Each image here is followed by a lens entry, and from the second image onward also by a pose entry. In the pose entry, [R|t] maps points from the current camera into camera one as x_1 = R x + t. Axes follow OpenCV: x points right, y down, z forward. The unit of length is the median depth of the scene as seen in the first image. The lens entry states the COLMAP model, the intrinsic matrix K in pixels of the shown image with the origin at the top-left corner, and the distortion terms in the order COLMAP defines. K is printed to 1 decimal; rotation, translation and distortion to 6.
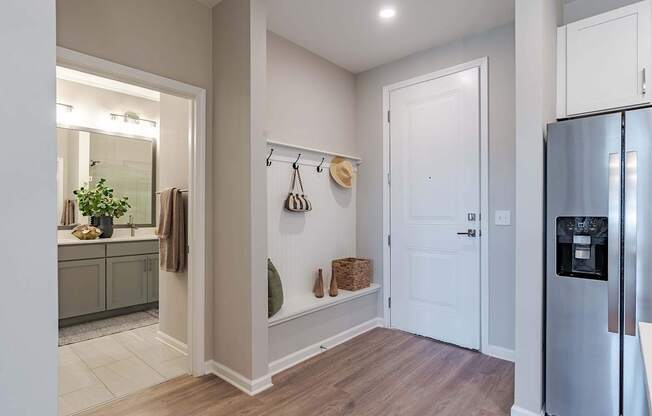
lens RADIAL K [[335.9, 0, 341.3], [0, 335.9, 213.4], [0, 0, 1]] dist [-0.000494, -0.000129]
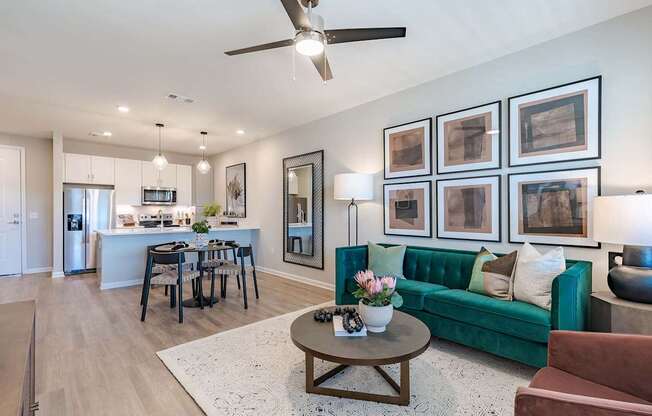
lens RADIAL K [[298.3, 0, 325.4], [0, 298.3, 211.7], [0, 0, 1]] dist [0.000700, 0.000848]
pose [[0.122201, 0.005439, 0.992491, -1.407719], [0.004245, 0.999973, -0.006003, 0.006593], [-0.992496, 0.004947, 0.122174, -1.365923]]
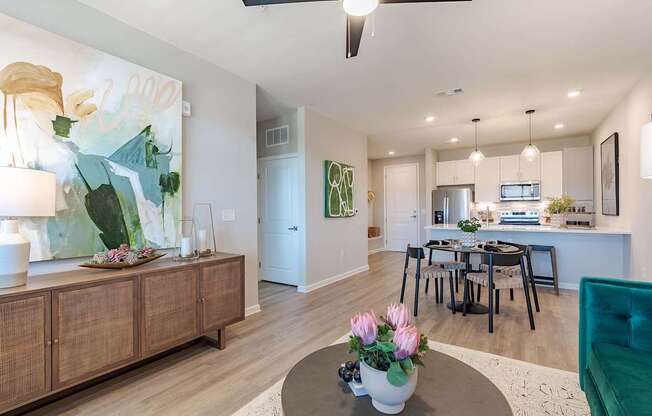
lens RADIAL K [[298.3, 0, 325.4], [0, 298.3, 211.7], [0, 0, 1]] dist [0.000700, 0.000848]
pose [[0.992644, -0.005171, 0.120959, -0.840696], [0.005155, 0.999987, 0.000445, 0.005826], [-0.120959, 0.000182, 0.992657, -1.809055]]
